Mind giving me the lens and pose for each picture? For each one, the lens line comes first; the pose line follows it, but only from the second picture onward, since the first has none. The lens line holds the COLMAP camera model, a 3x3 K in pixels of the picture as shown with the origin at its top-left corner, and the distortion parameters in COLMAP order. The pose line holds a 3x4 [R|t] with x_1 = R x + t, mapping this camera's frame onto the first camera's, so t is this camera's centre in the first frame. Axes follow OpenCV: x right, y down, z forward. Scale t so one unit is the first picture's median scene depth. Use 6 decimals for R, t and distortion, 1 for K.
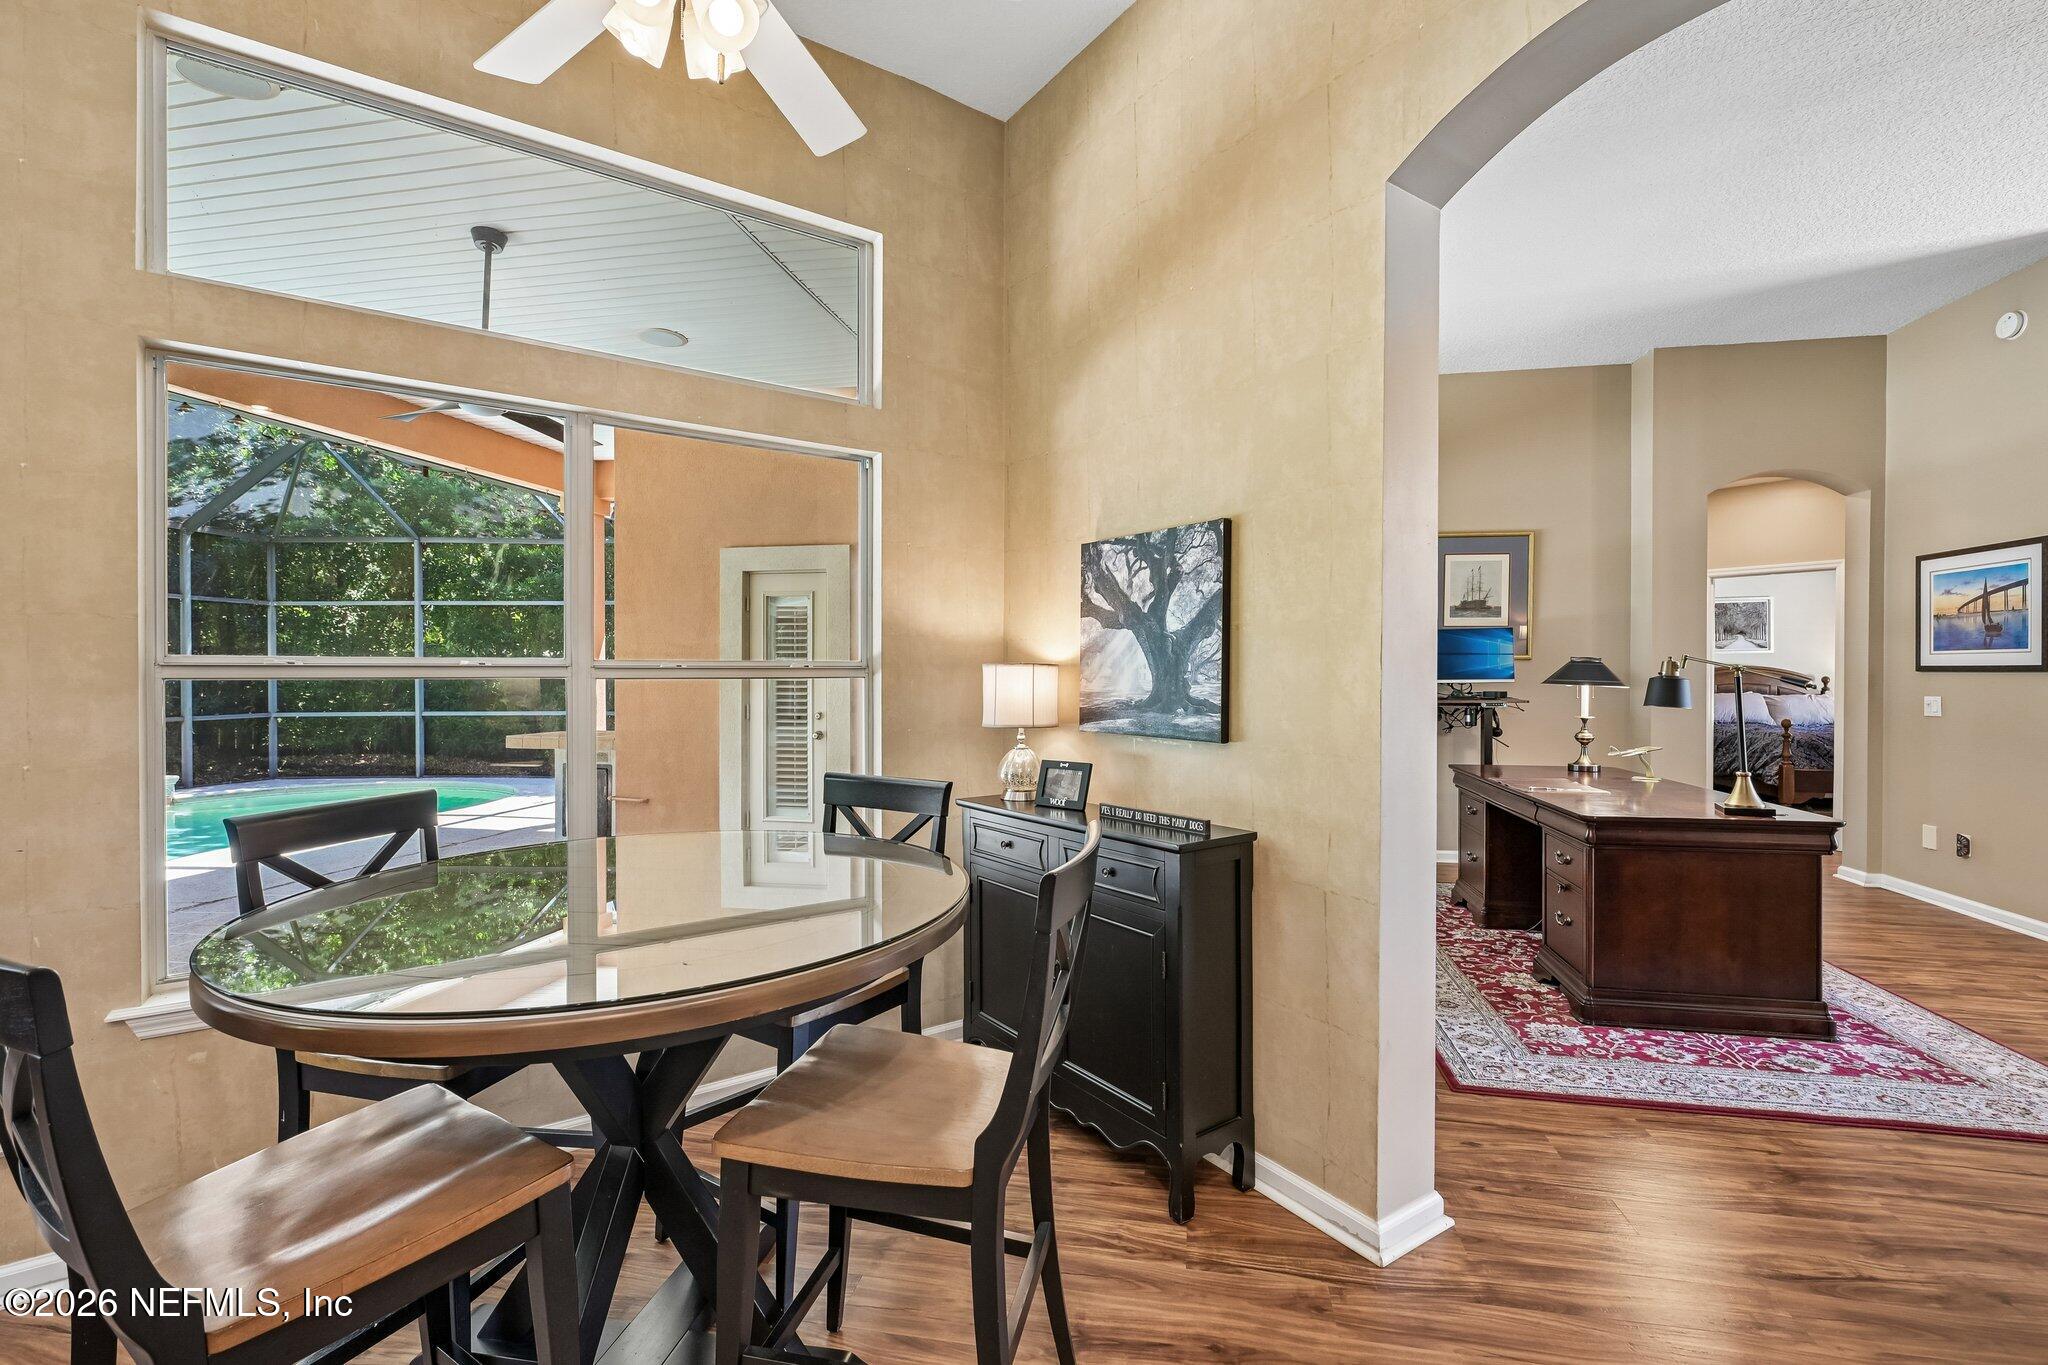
lens RADIAL K [[890.2, 0, 1028.0], [0, 890.2, 679.7], [0, 0, 1]] dist [-0.000250, -0.000007]
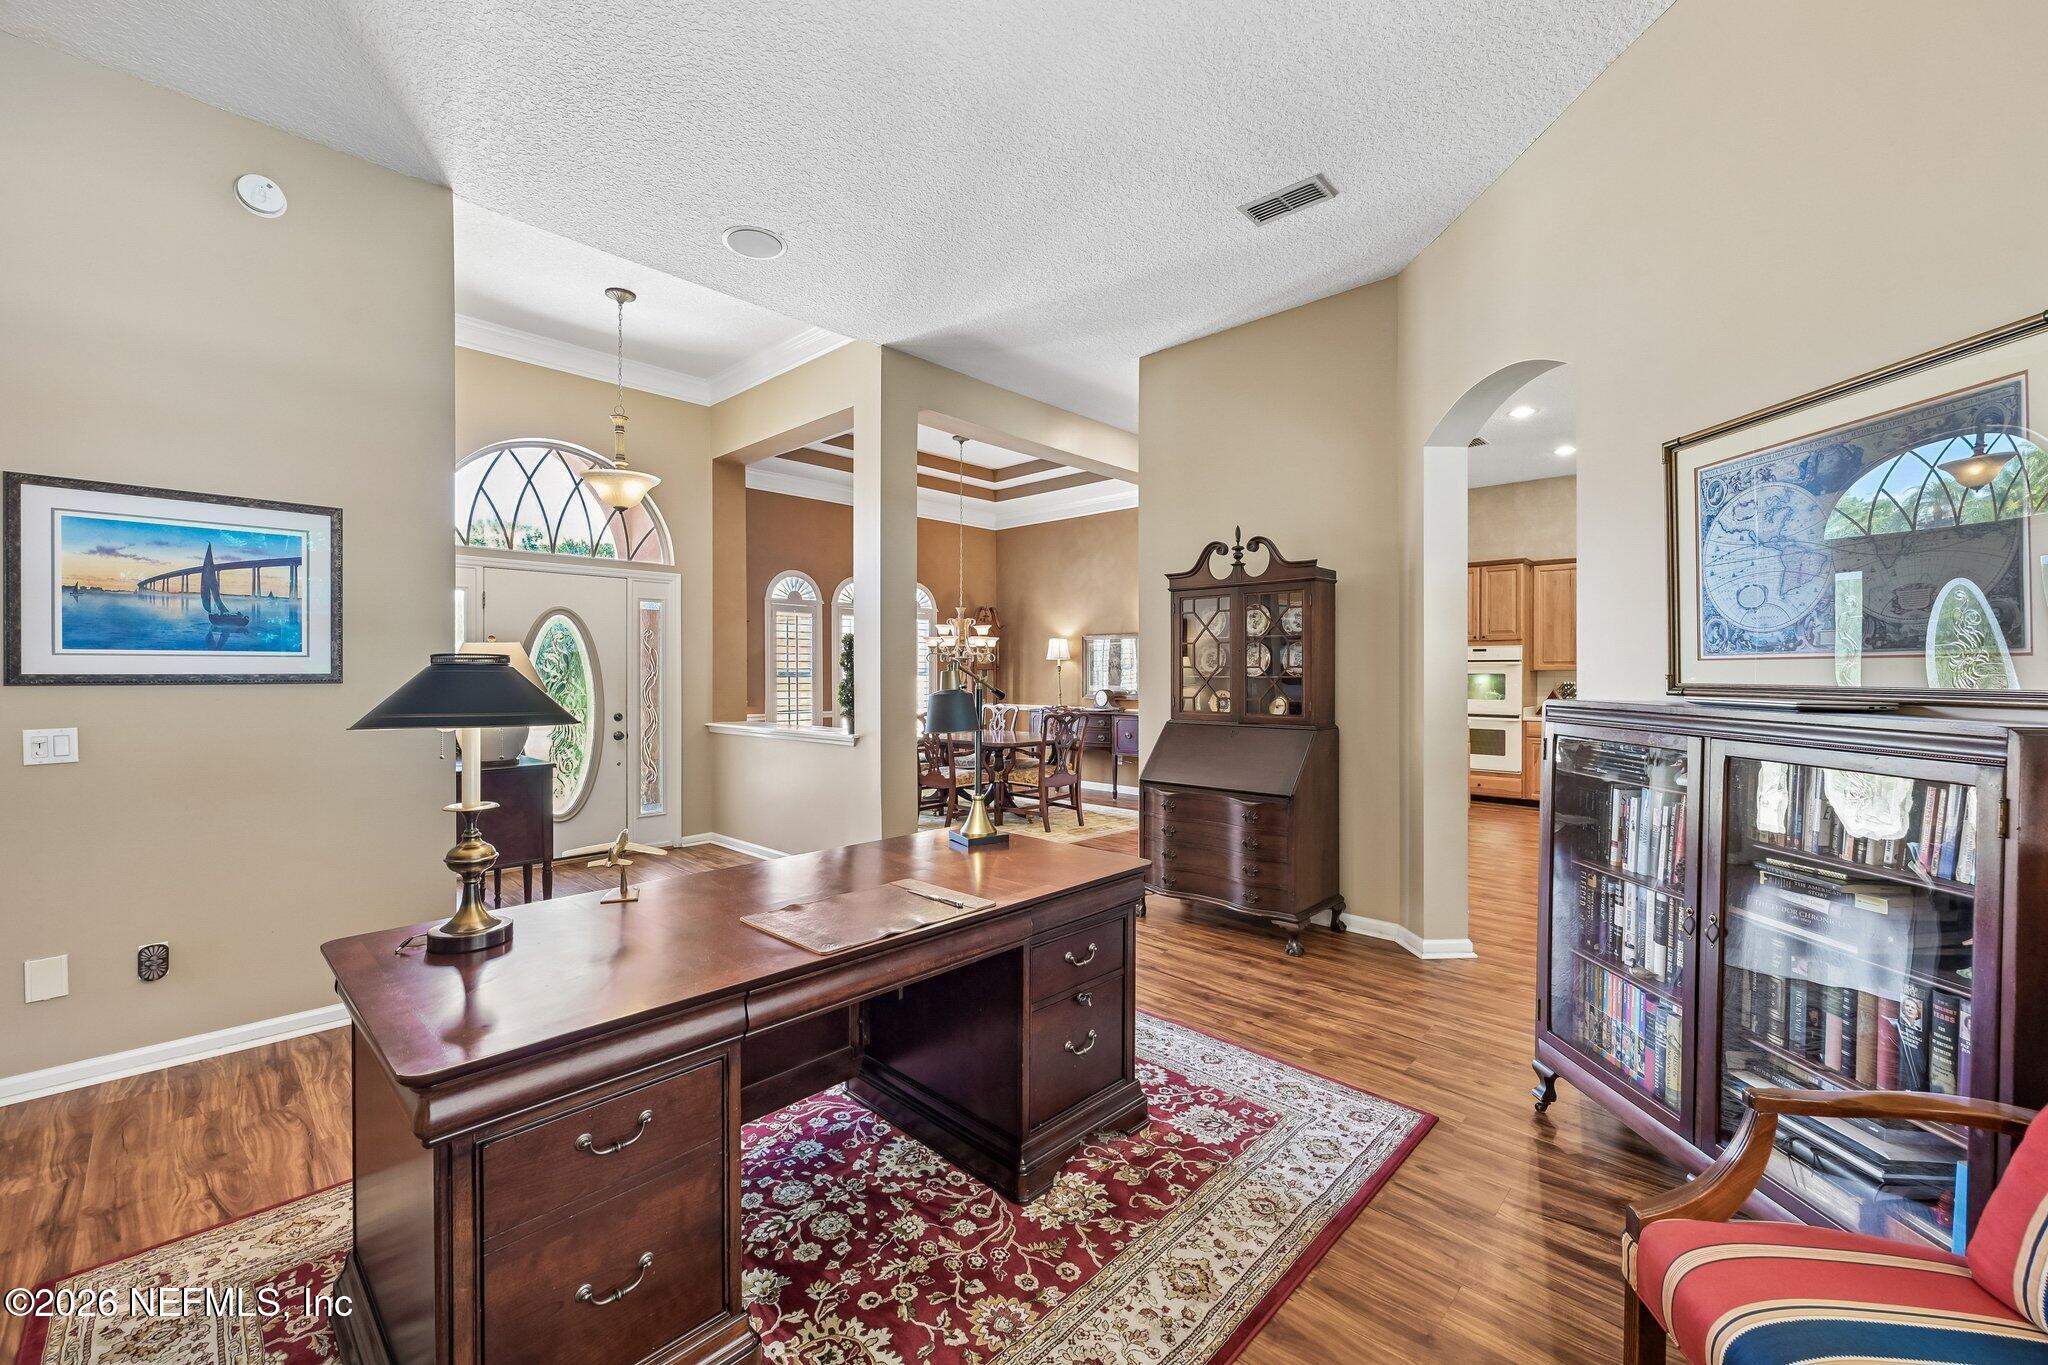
lens RADIAL K [[825.2, 0, 1024.0], [0, 825.2, 680.4], [0, 0, 1]] dist [0.013261, 0.000106]
pose [[-0.843600, -0.006137, 0.536938, 0.235430], [0.002341, 0.999883, 0.015107, -0.020837], [-0.536967, 0.014001, -0.843487, 1.259224]]
